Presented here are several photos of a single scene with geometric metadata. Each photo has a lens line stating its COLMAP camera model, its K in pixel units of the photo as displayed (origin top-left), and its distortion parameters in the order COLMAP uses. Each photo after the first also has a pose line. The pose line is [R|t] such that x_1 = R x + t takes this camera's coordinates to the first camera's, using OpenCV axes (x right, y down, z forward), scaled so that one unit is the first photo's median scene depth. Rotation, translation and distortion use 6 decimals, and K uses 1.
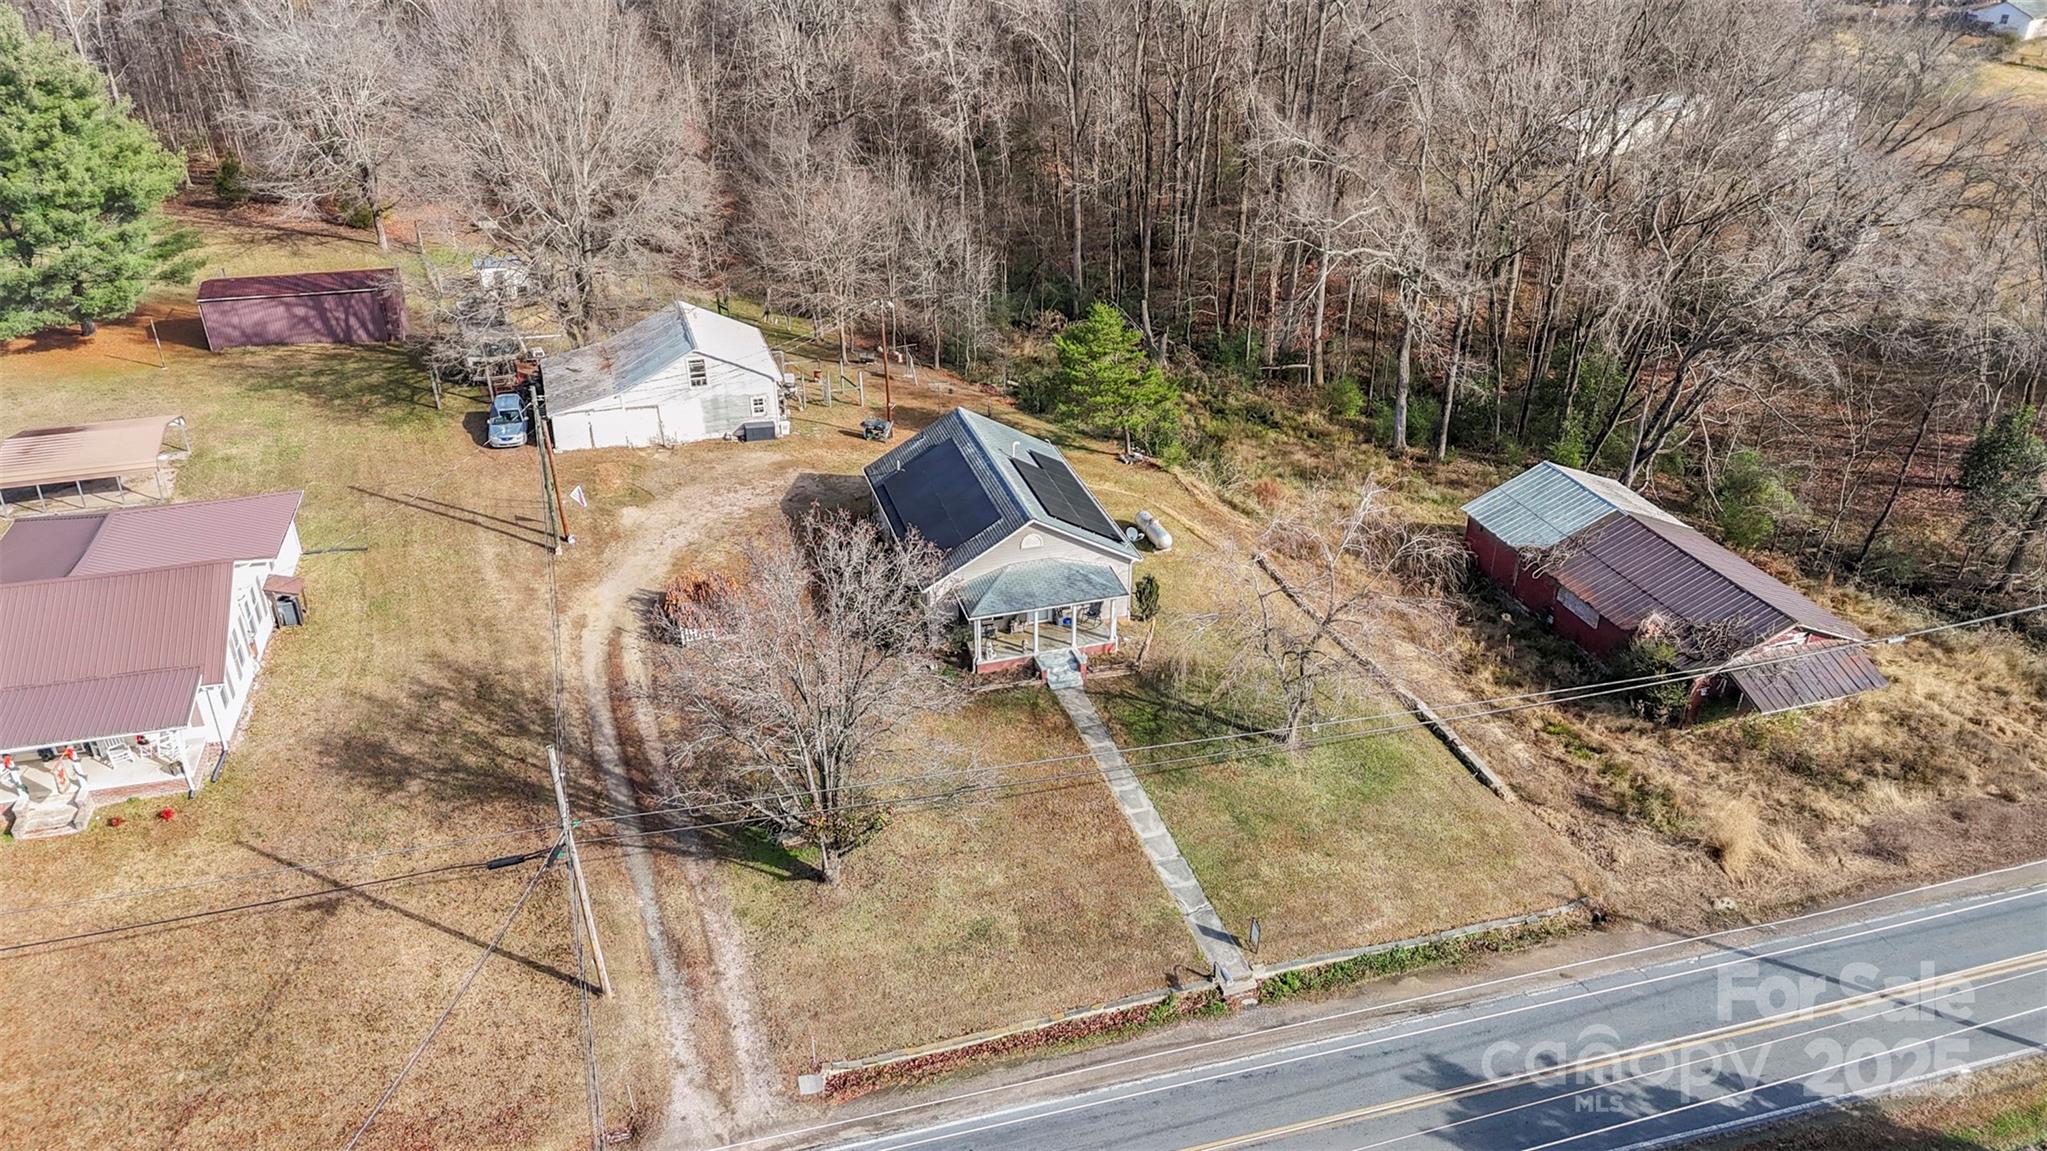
lens RADIAL K [[1506.5, 0, 1024.2], [0, 1506.5, 581.9], [0, 0, 1]] dist [0.063937, -0.052535]
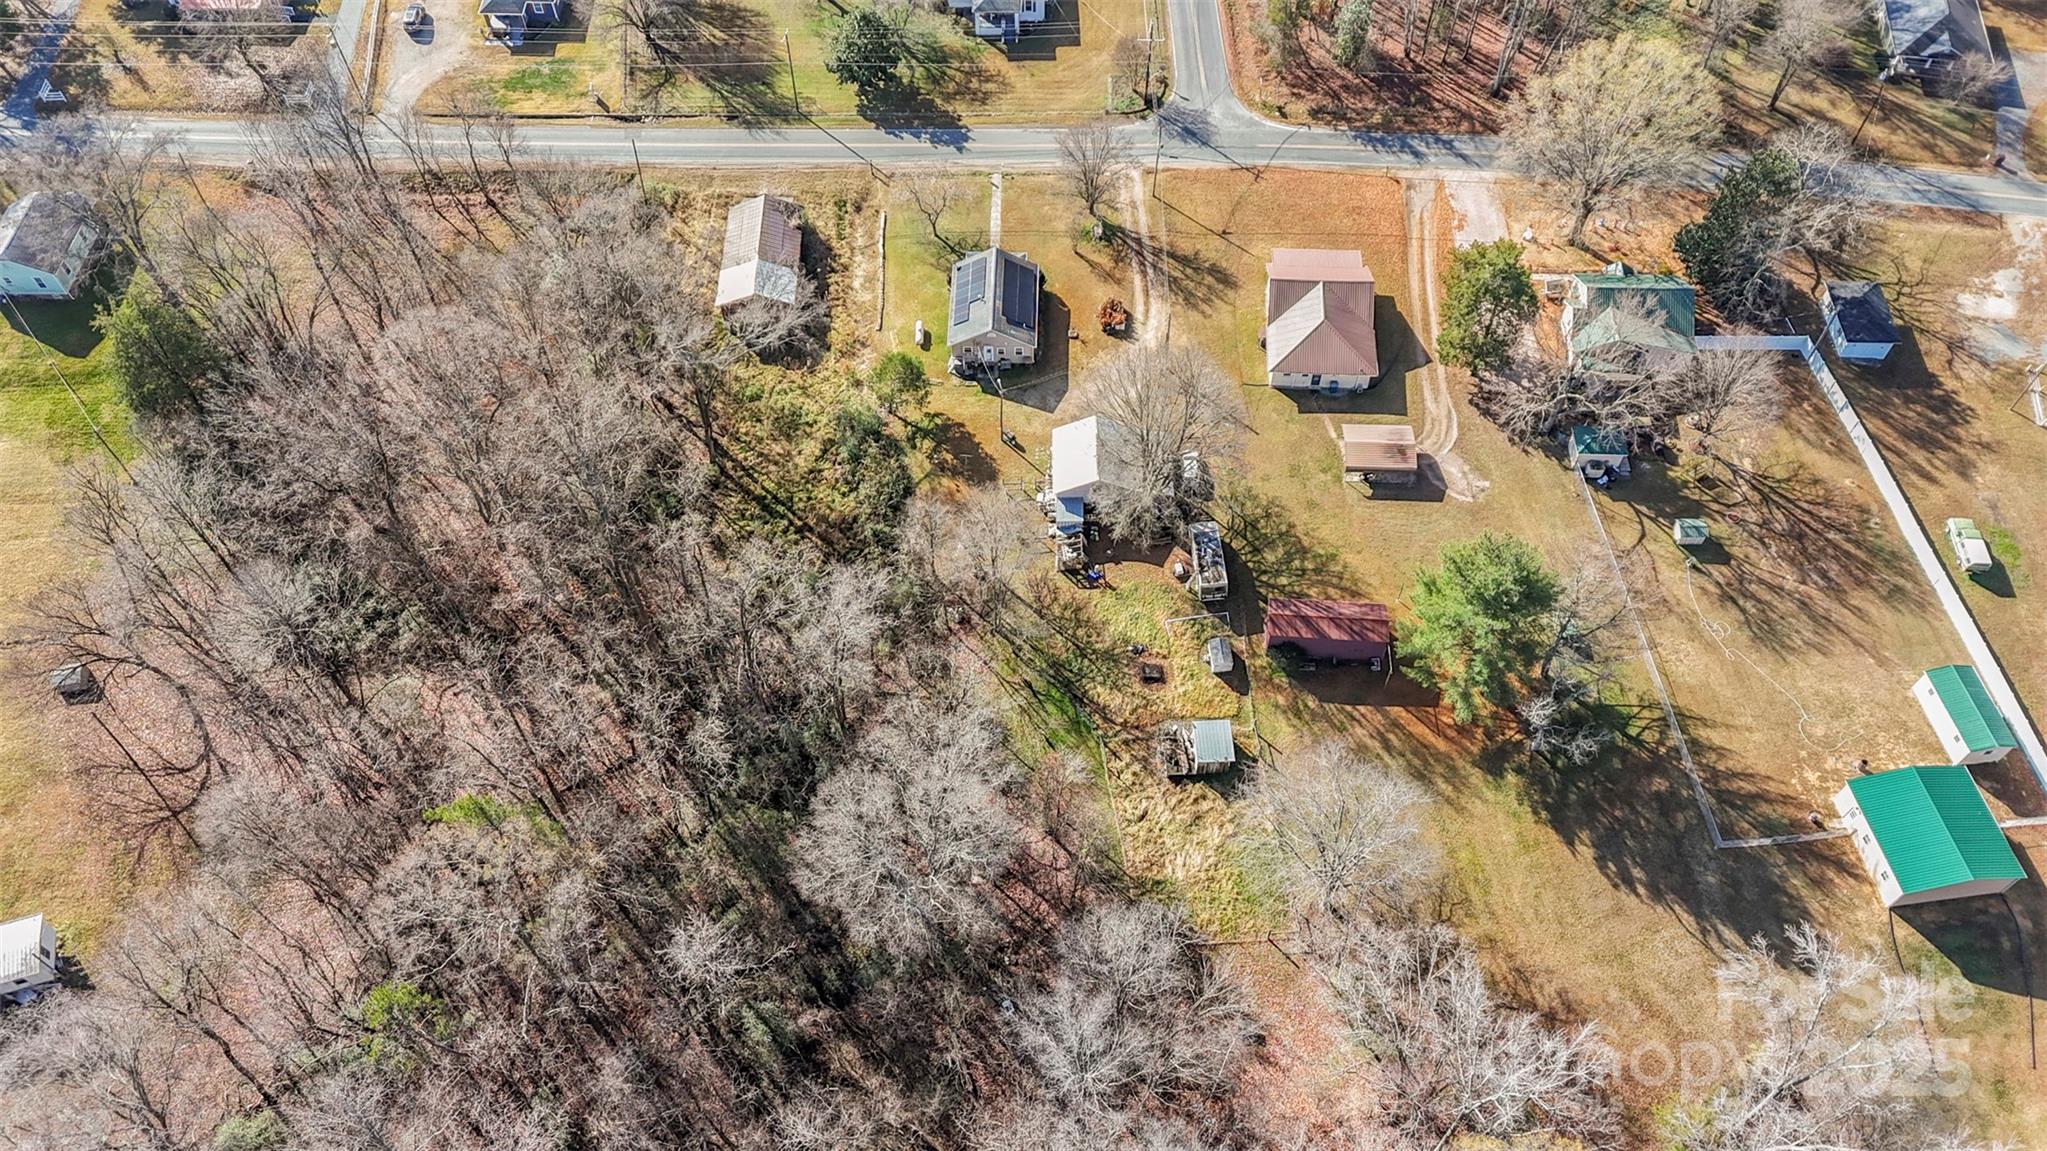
lens RADIAL K [[1537.3, 0, 1026.4], [0, 1537.3, 573.0], [0, 0, 1]] dist [0.056846, -0.020545]
pose [[-0.951674, -0.241315, 0.189958, -0.723835], [0.162988, 0.127377, 0.978371, -2.700742], [-0.260291, 0.962051, -0.081890, 1.778893]]
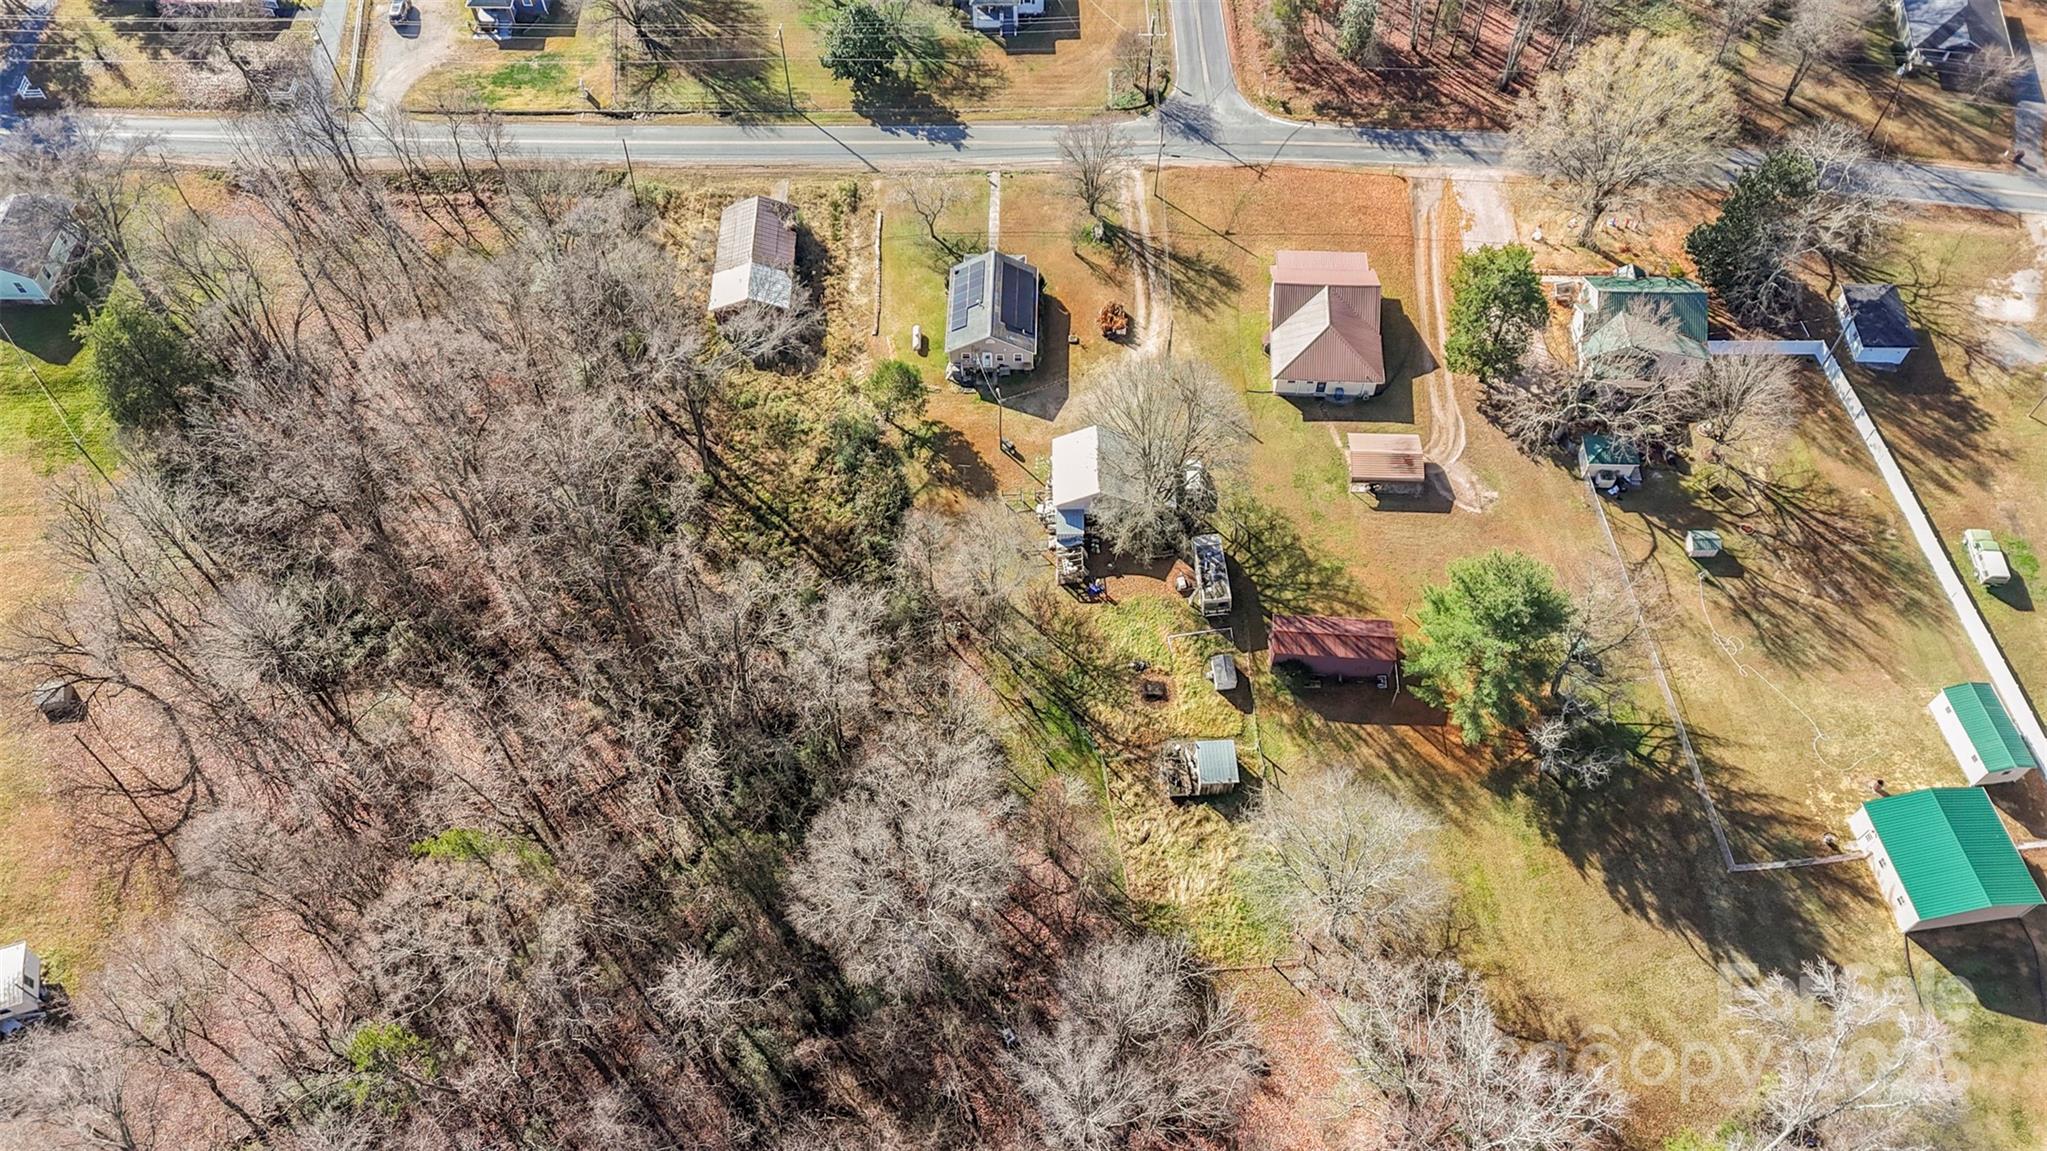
lens RADIAL K [[1537.3, 0, 1026.4], [0, 1537.3, 572.7], [0, 0, 1]] dist [0.056846, -0.020545]
pose [[-0.952081, -0.242909, 0.185841, -0.699623], [0.163481, 0.109358, 0.980467, -2.664078], [-0.258487, 0.963865, -0.064407, 1.709724]]
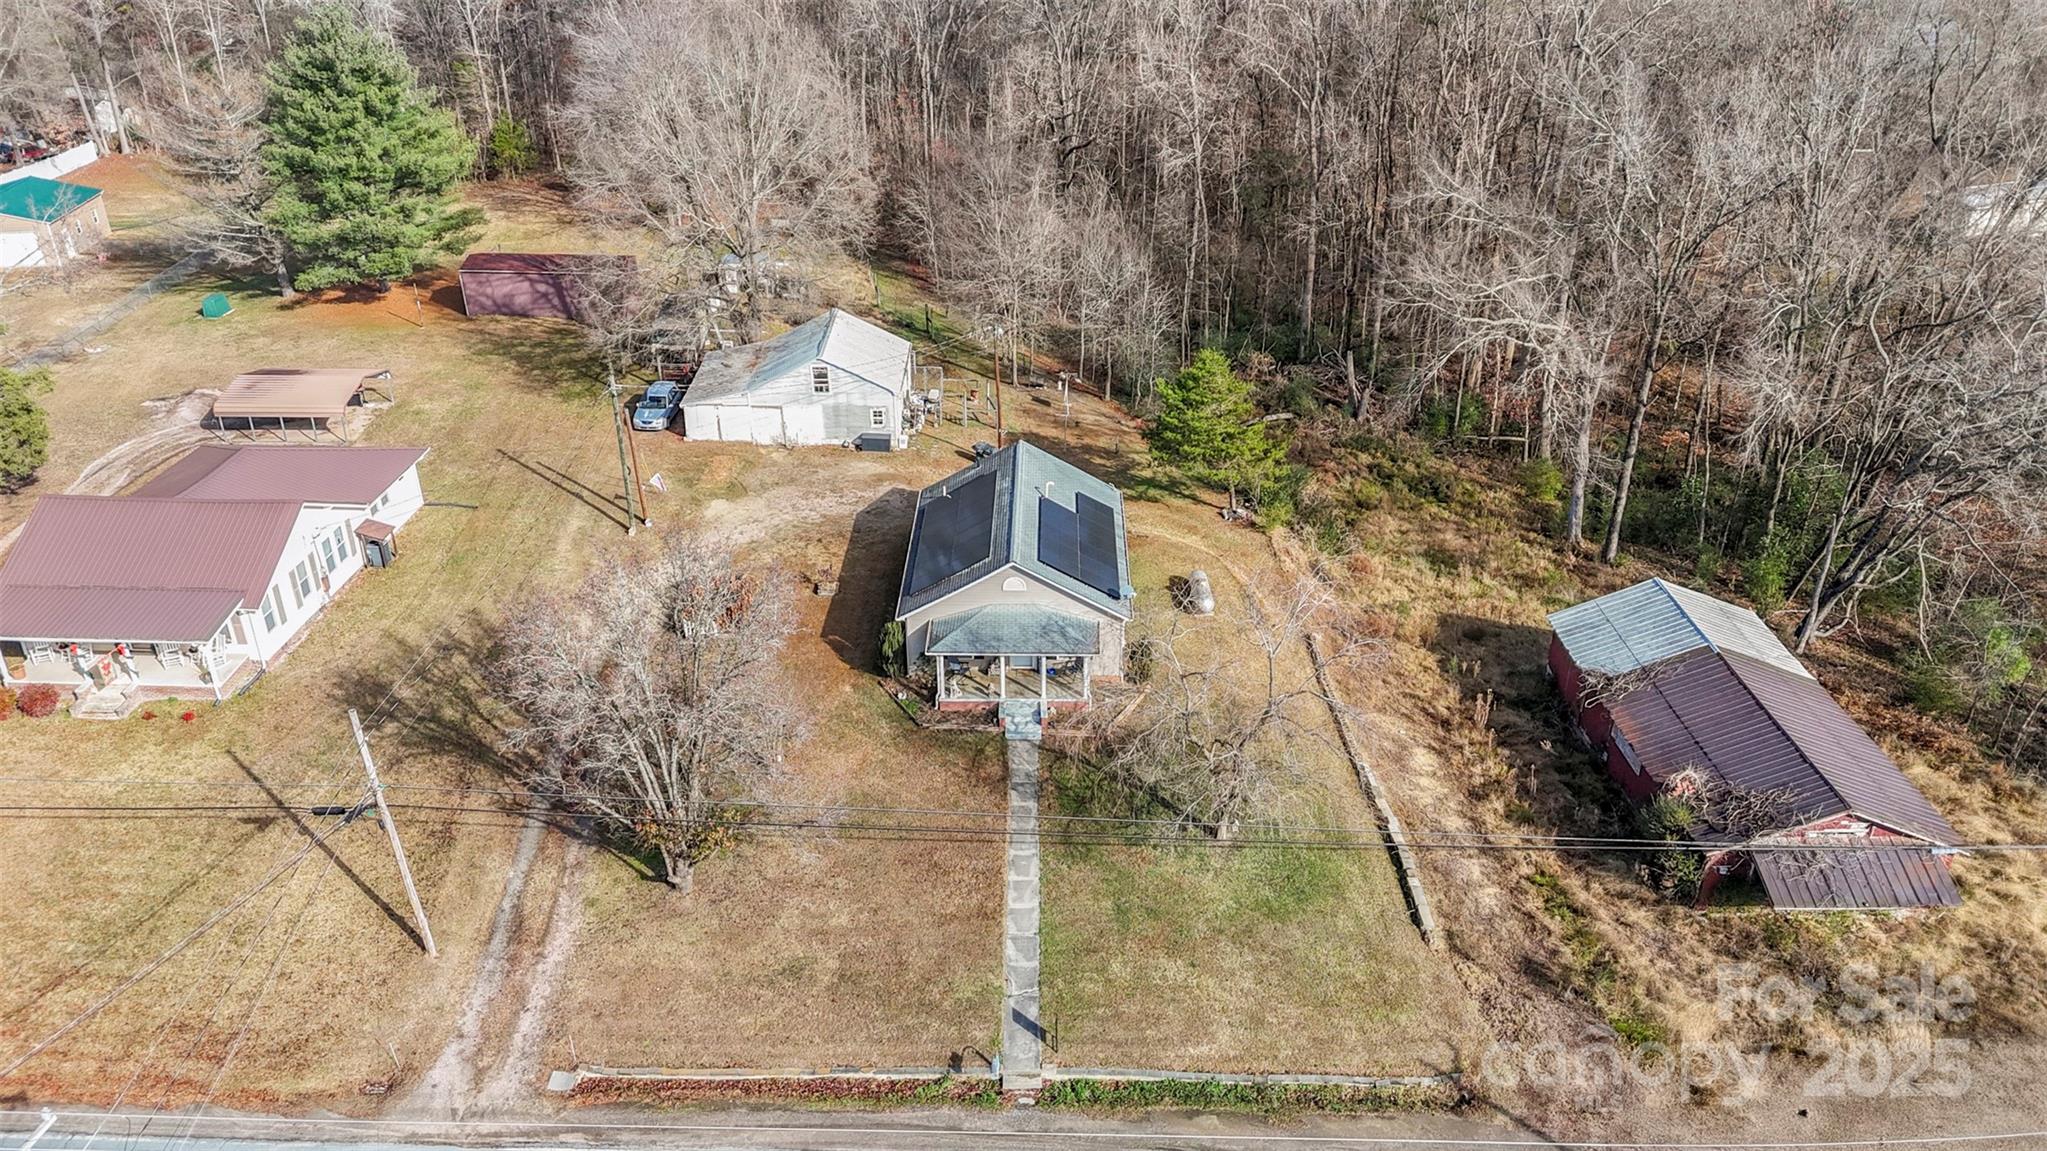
lens RADIAL K [[1506.5, 0, 1021.7], [0, 1506.5, 575.7], [0, 0, 1]] dist [0.063937, -0.052535]
pose [[0.952974, 0.138510, -0.269546, 0.273736], [-0.142720, 0.989755, 0.004015, -0.037752], [0.267341, 0.034644, 0.962979, 0.063195]]
